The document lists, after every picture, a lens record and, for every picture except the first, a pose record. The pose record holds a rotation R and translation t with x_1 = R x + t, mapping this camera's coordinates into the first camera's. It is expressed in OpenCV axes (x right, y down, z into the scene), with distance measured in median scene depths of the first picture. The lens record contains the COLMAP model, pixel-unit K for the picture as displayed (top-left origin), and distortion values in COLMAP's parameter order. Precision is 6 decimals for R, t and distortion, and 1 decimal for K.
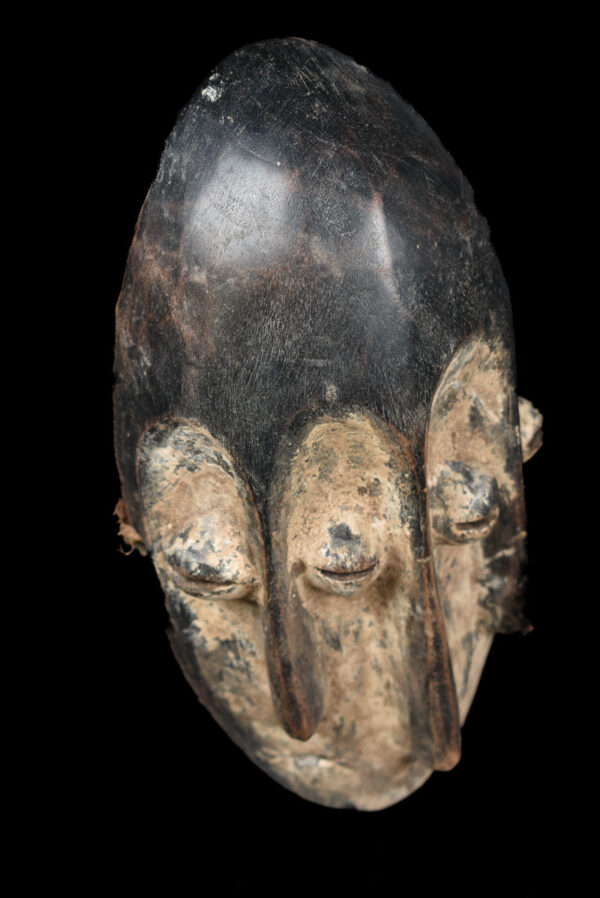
lens RADIAL K [[1856.8, 0, 300.0], [0, 1856.8, 449.0], [0, 0, 1]] dist [0.052279, 0.030052]
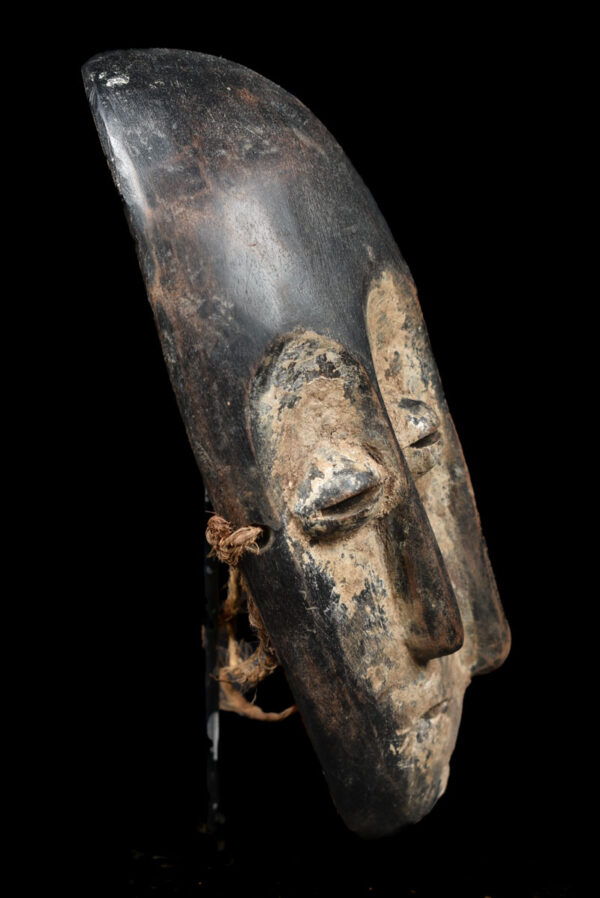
lens RADIAL K [[1856.8, 0, 300.0], [0, 1856.8, 449.0], [0, 0, 1]] dist [0.052279, 0.030052]
pose [[0.516366, -0.305328, 0.800088, -0.839689], [0.648220, 0.749892, -0.132180, 0.159451], [-0.559622, 0.586887, 0.585139, 0.418040]]
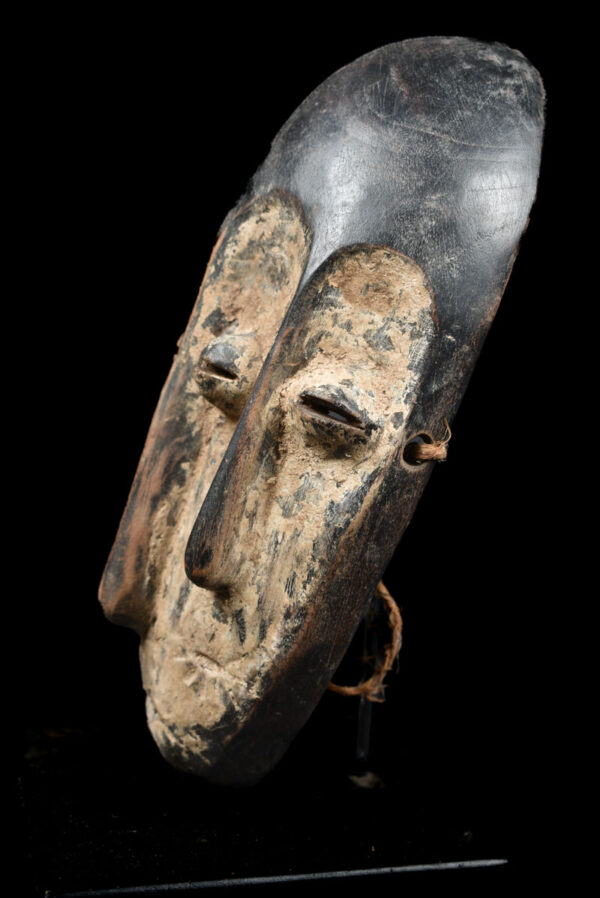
lens RADIAL K [[1369.3, 0, 300.0], [0, 1369.3, 449.0], [0, 0, 1]] dist [-0.000663, 0.000345]
pose [[-0.236472, 0.097457, -0.966738, 0.858537], [-0.771443, 0.586070, 0.247783, -0.173033], [0.590725, 0.804378, -0.063407, 1.125679]]
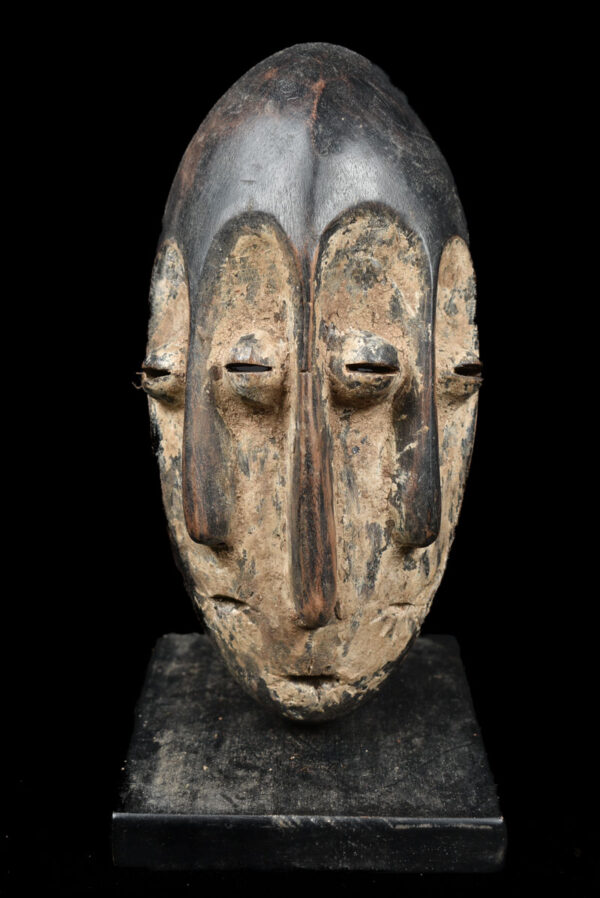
lens RADIAL K [[1256.5, 0, 300.0], [0, 1256.5, 449.0], [0, 0, 1]] dist [-0.016015, -0.016688]
pose [[0.857382, 0.113309, -0.502053, 0.475197], [-0.357784, 0.832436, -0.423132, 0.442853], [0.369982, 0.542413, 0.754256, 0.399086]]
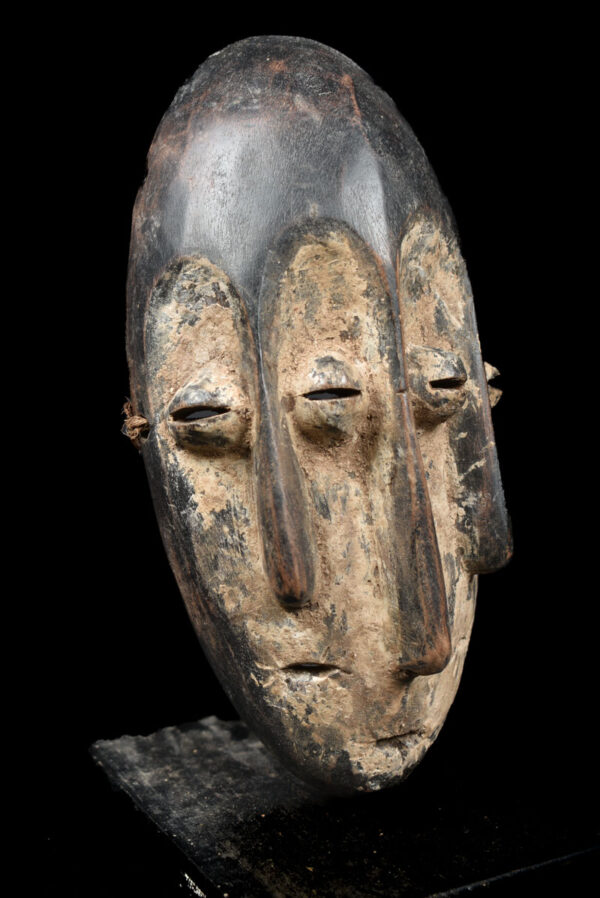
lens RADIAL K [[1369.3, 0, 300.0], [0, 1369.3, 449.0], [0, 0, 1]] dist [-0.000663, 0.000345]
pose [[0.999883, -0.013019, 0.008027, -0.000641], [0.015277, 0.824309, -0.565934, 0.533635], [0.000751, 0.565990, 0.824412, 0.347835]]
